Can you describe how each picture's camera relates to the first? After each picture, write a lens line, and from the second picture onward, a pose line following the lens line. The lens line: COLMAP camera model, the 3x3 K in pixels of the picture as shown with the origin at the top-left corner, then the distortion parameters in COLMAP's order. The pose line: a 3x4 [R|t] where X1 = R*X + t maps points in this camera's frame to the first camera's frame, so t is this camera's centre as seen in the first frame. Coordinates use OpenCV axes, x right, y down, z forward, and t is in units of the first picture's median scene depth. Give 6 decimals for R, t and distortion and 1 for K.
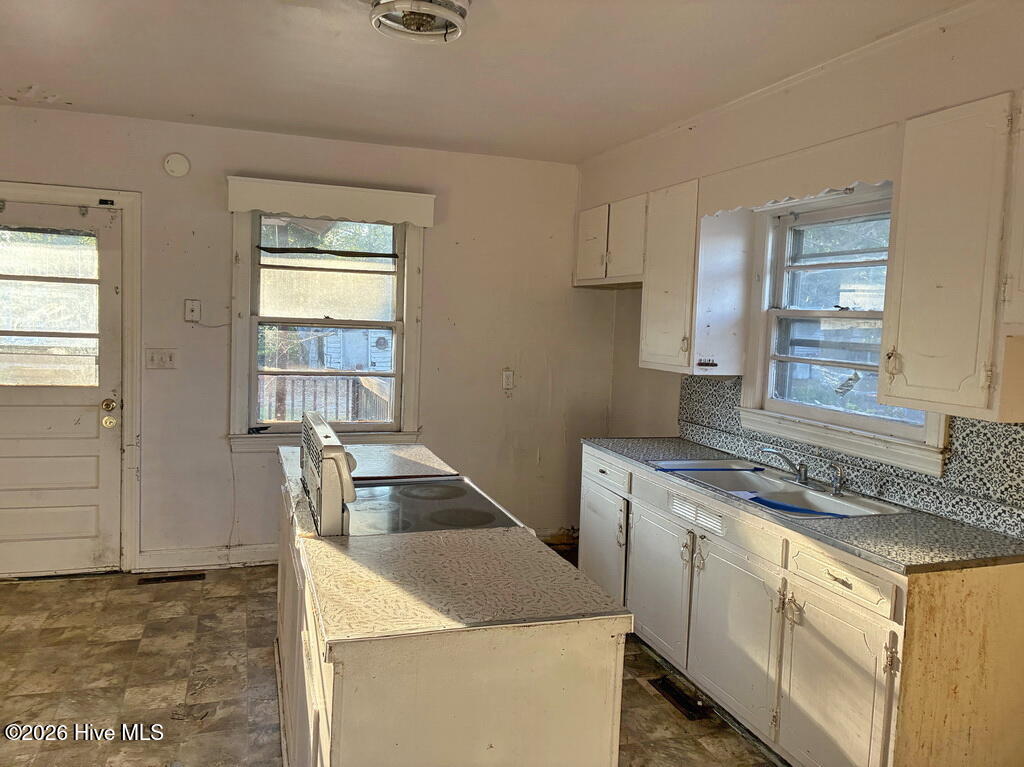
lens RADIAL K [[779.7, 0, 512.0], [0, 779.7, 383.5], [0, 0, 1]] dist [-0.000099, -0.000842]
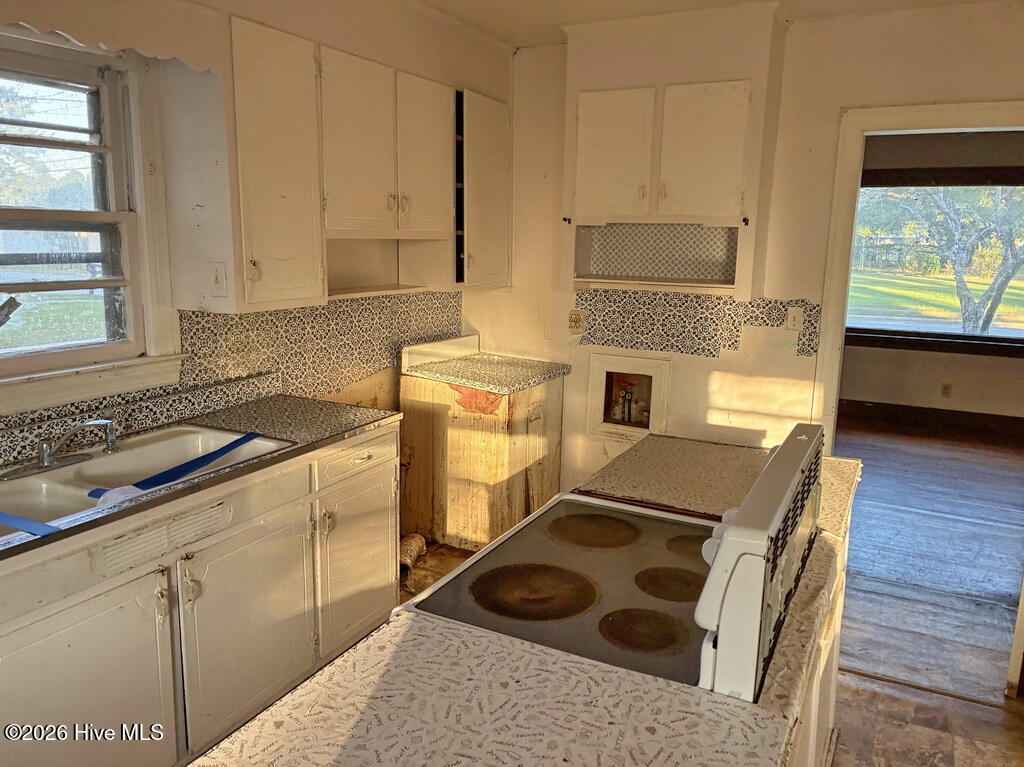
lens RADIAL K [[779.7, 0, 512.0], [0, 779.7, 383.5], [0, 0, 1]] dist [-0.000099, -0.000842]
pose [[-0.695838, -0.188165, 0.693111, -0.459933], [0.013473, 0.961479, 0.274547, -0.153318], [-0.718072, 0.200379, -0.666499, 1.414959]]
